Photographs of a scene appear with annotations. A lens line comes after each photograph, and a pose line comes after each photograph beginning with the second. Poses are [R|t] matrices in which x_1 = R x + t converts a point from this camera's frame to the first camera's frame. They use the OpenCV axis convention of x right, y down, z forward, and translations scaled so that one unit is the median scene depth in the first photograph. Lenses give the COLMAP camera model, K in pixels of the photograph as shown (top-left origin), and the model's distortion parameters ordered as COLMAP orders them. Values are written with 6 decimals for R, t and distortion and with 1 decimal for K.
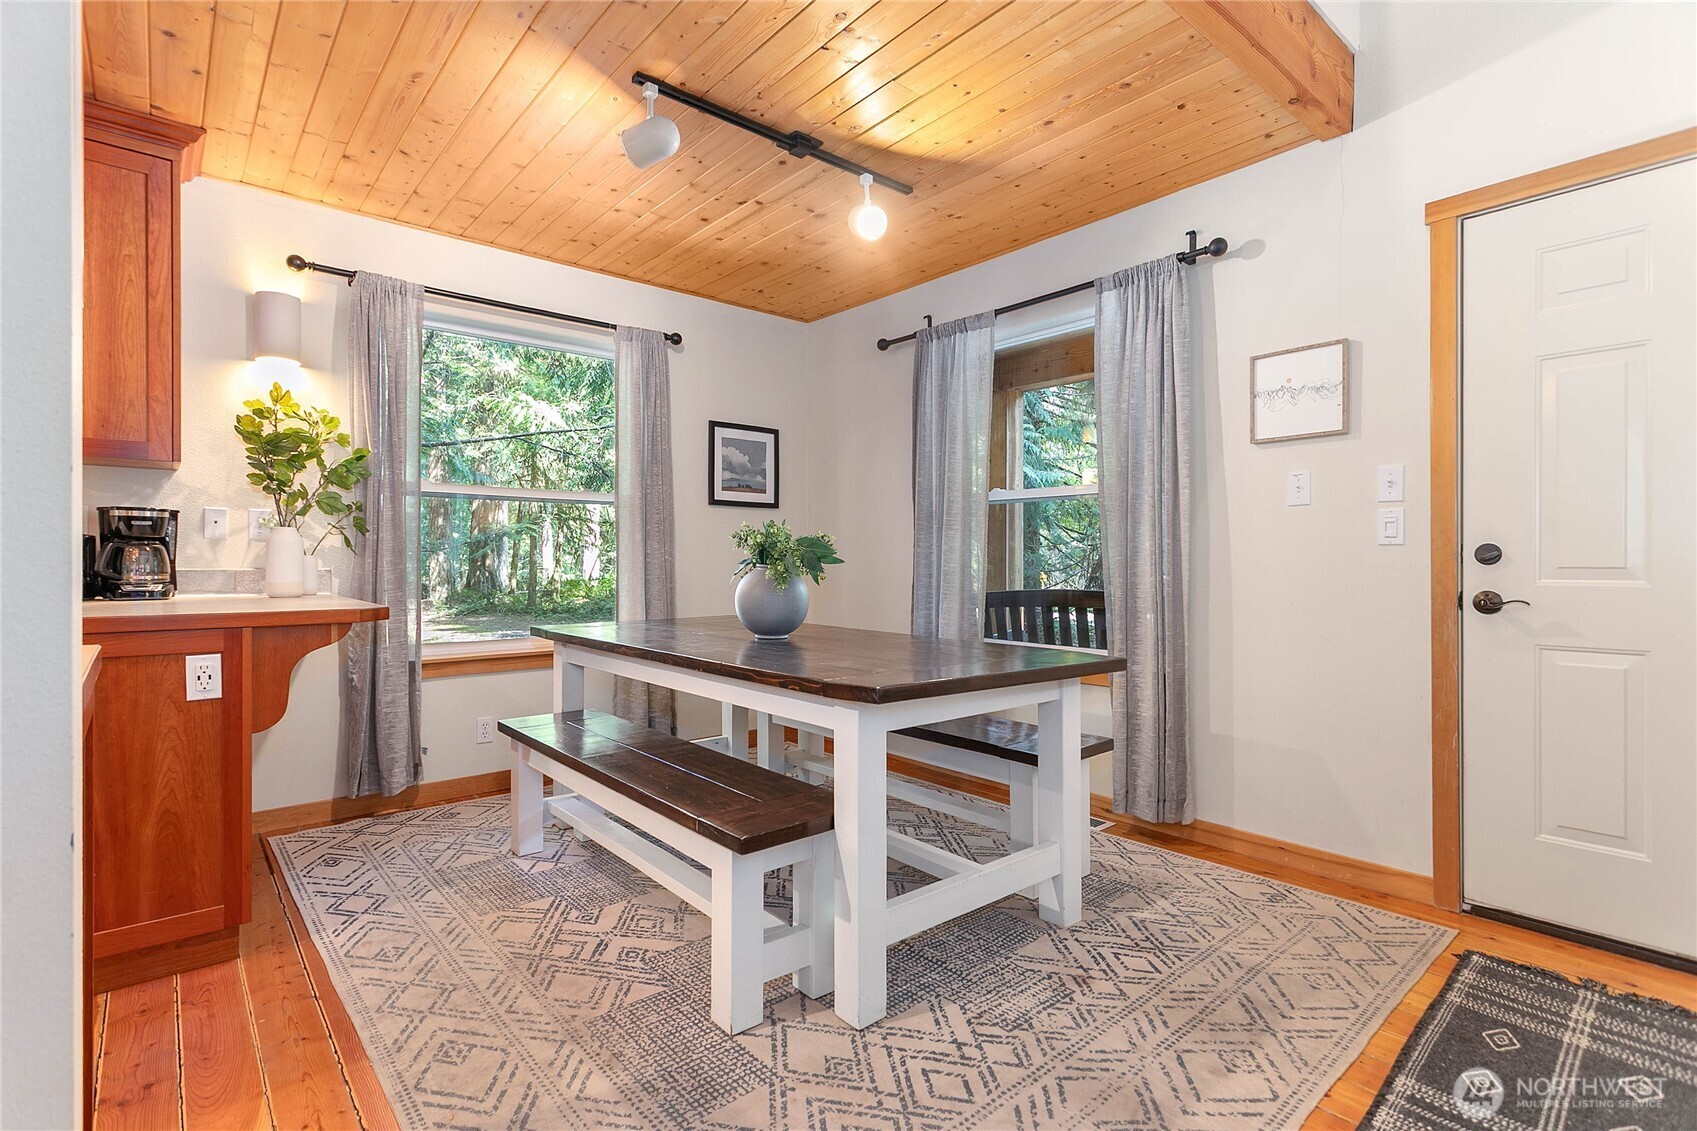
lens RADIAL K [[806.1, 0, 855.9], [0, 806.1, 564.2], [0, 0, 1]] dist [-0.000513, 0.002070]
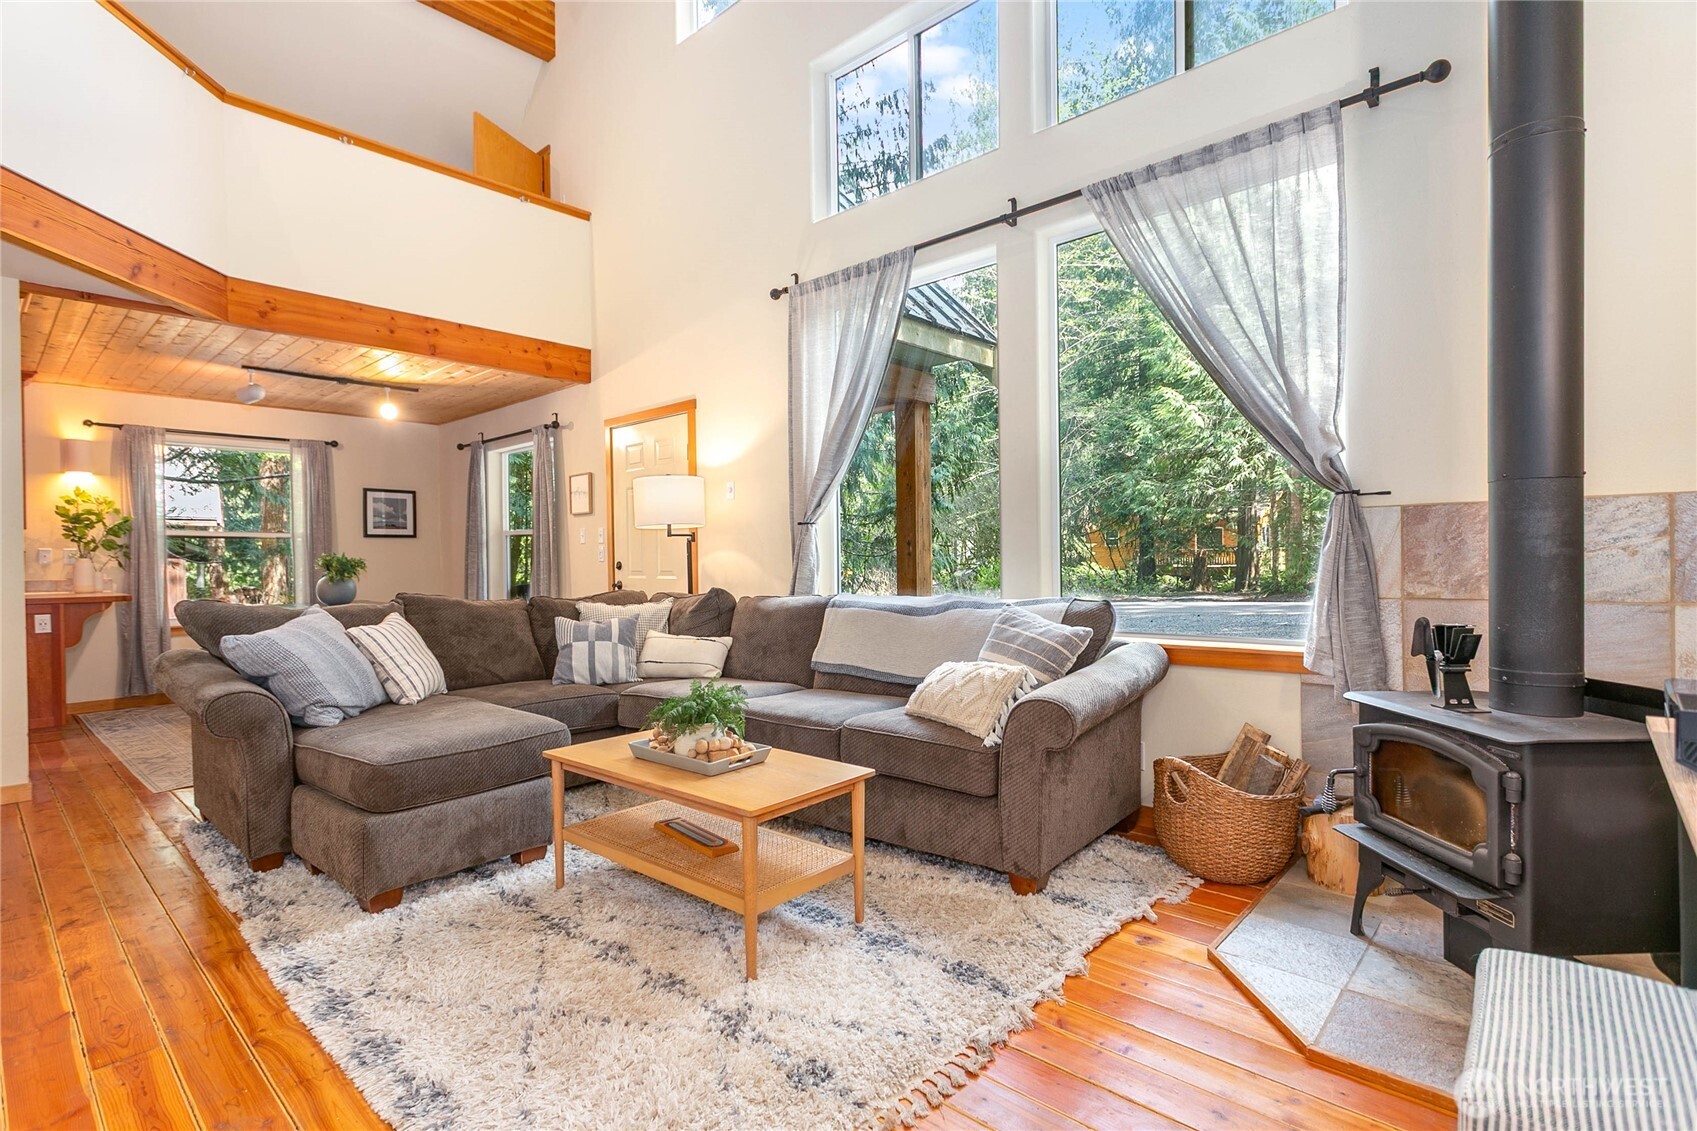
lens RADIAL K [[806.1, 0, 842.5], [0, 806.1, 563.7], [0, 0, 1]] dist [-0.000513, 0.002070]
pose [[0.992910, -0.013453, 0.118102, 0.983498], [0.013324, 0.999909, 0.001889, -0.011755], [-0.118116, -0.000302, 0.993000, -1.286865]]
